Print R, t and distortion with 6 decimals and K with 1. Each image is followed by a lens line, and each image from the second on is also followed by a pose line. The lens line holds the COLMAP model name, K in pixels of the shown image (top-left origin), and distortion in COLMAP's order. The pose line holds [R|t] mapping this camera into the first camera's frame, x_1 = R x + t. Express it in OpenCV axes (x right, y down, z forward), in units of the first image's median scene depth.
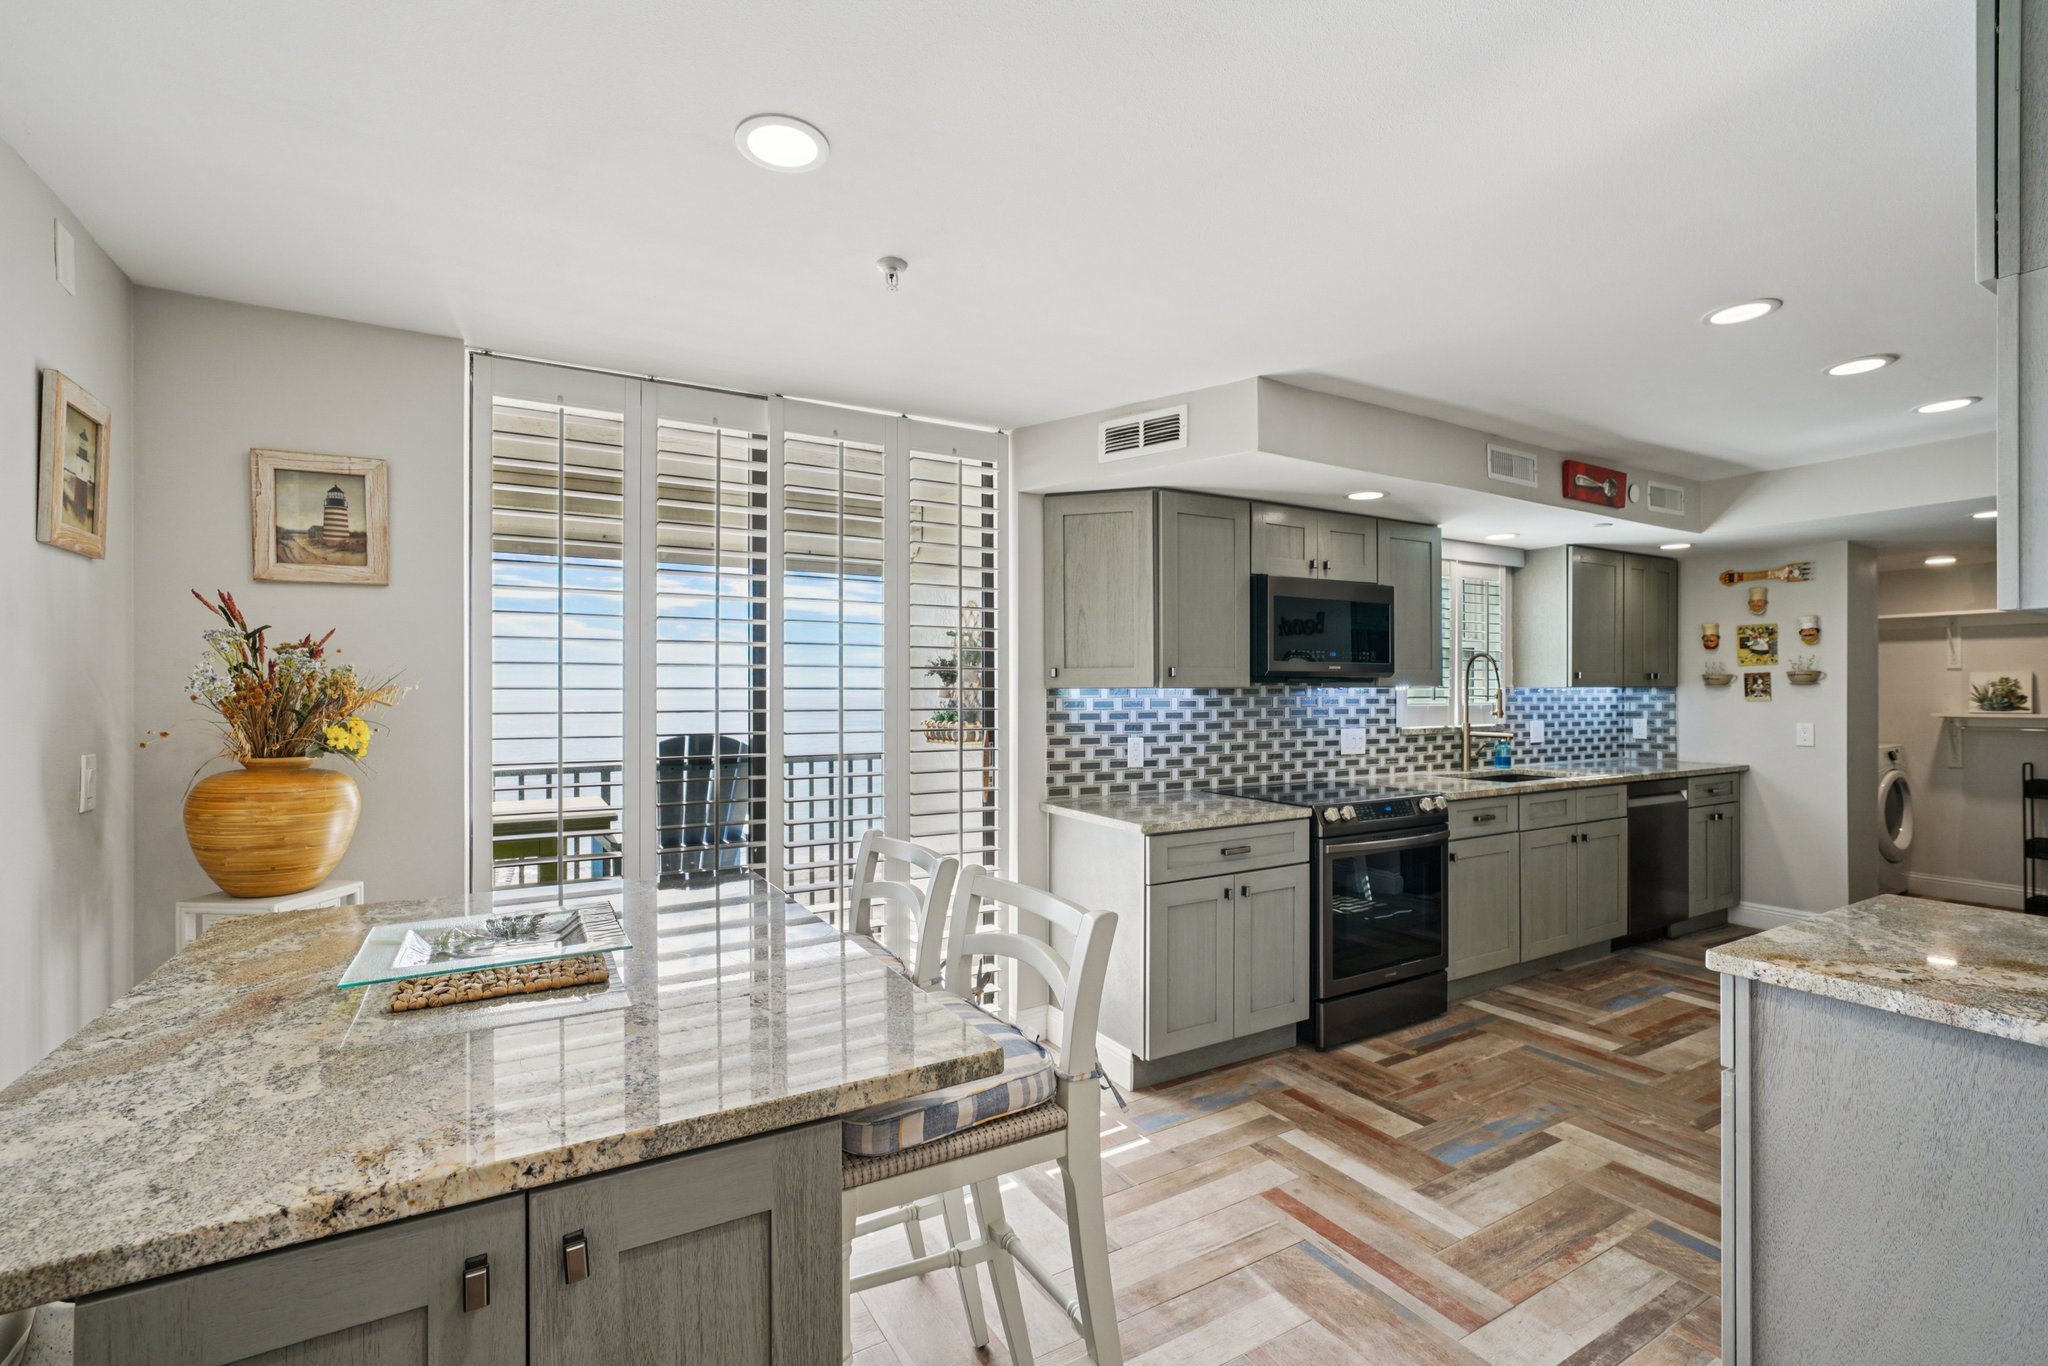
lens RADIAL K [[912.3, 0, 1021.0], [0, 912.3, 689.0], [0, 0, 1]] dist [-0.013185, 0.006238]
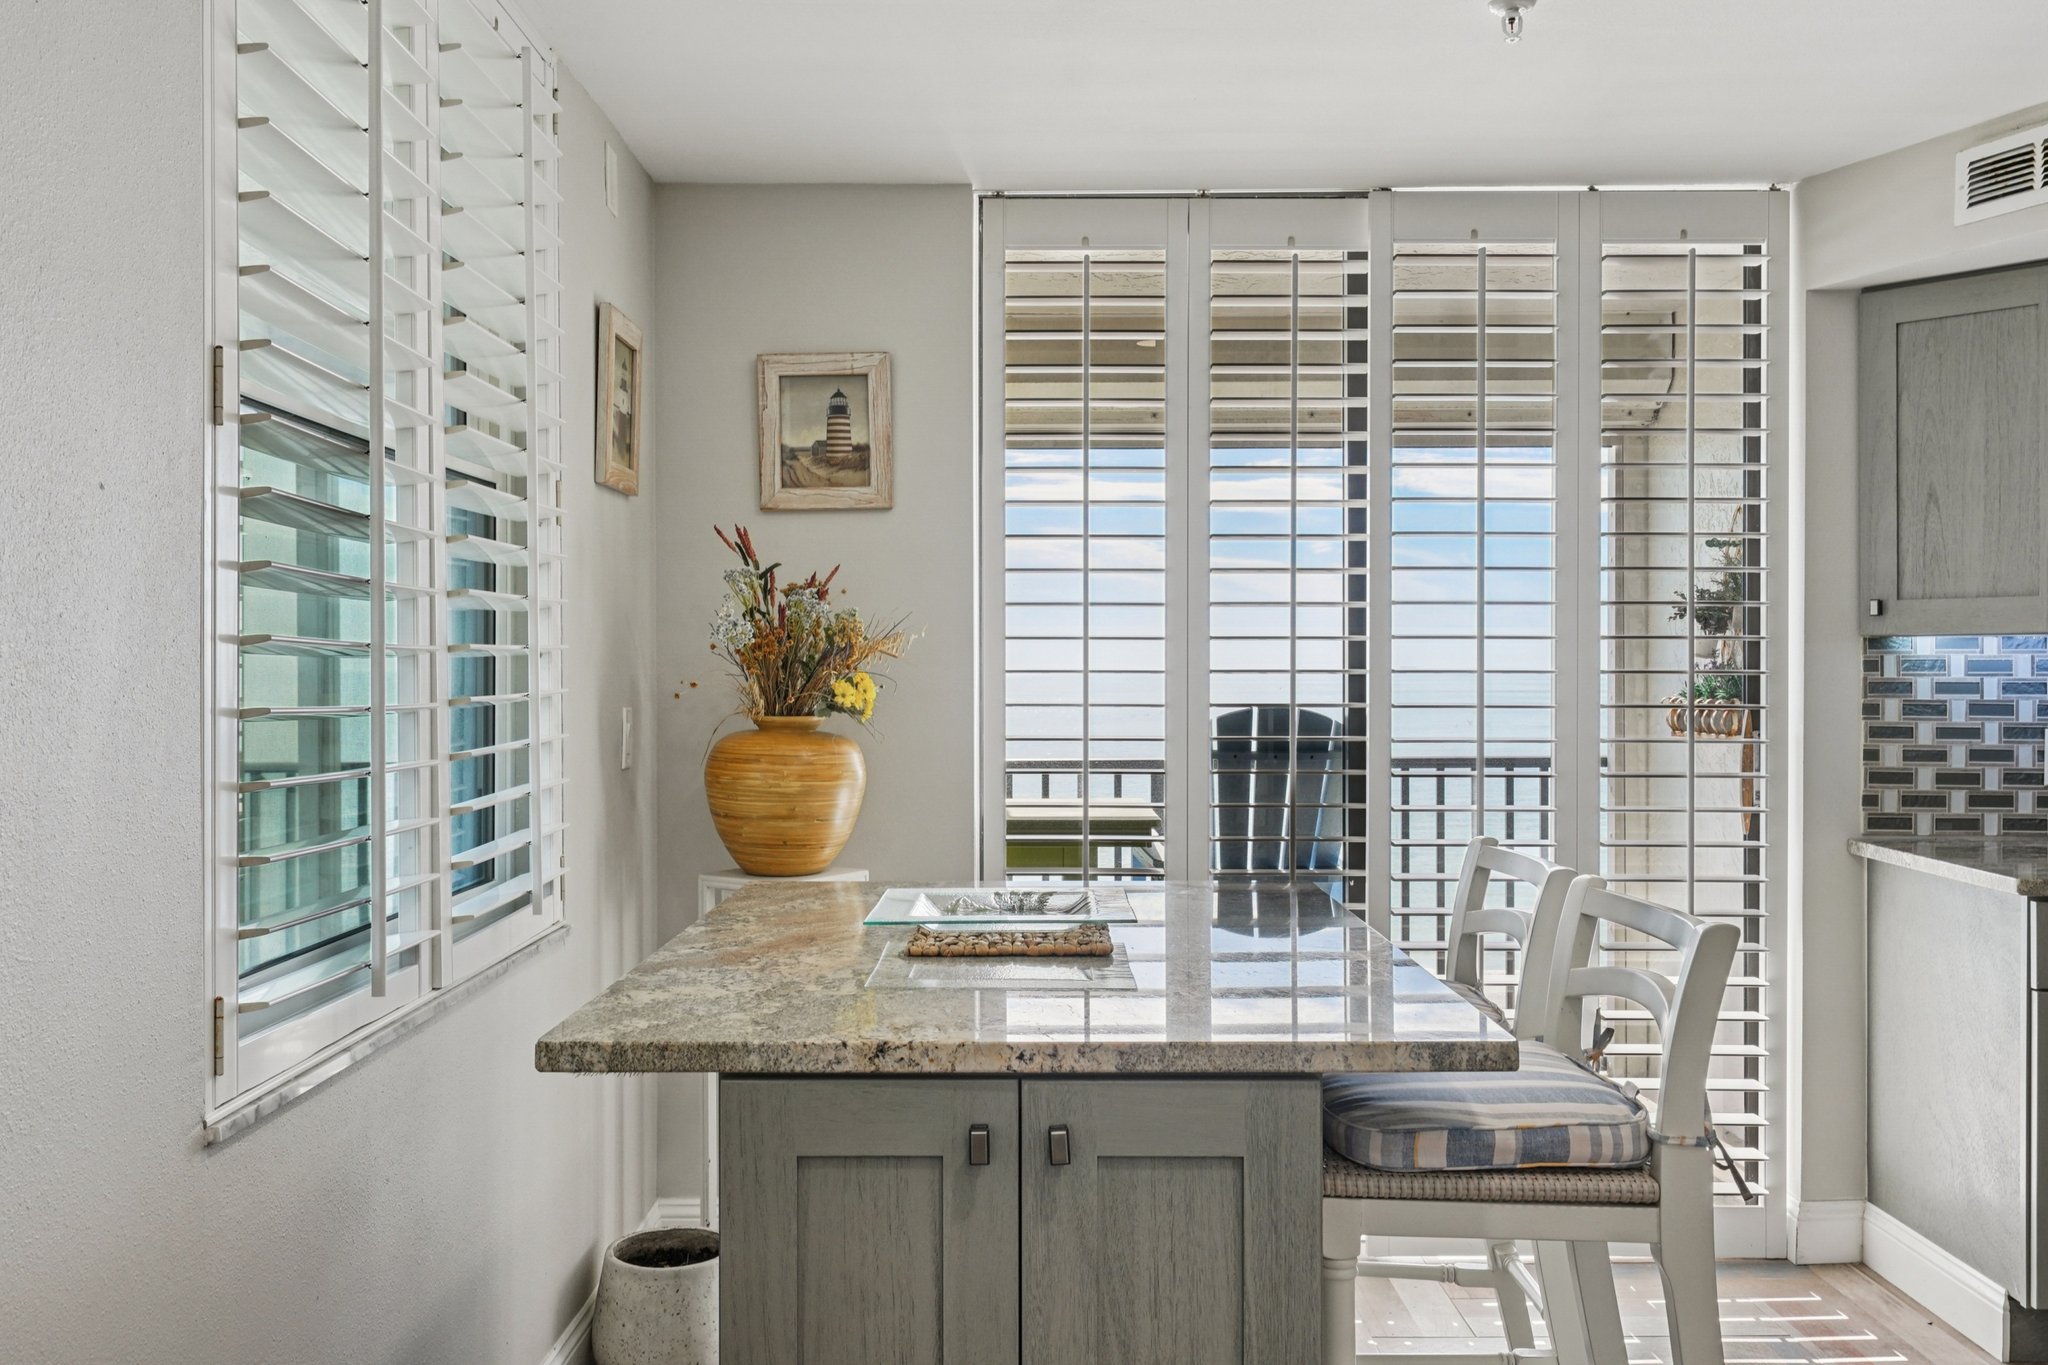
lens RADIAL K [[1768.9, 0, 1024.0], [0, 1768.9, 682.5], [0, 0, 1]] dist [0.012004, 0.010493]
pose [[0.866309, 0.005831, -0.499475, 0.168720], [0.001101, 0.999907, 0.013582, 0.016586], [0.499508, -0.012316, 0.866222, -0.270852]]
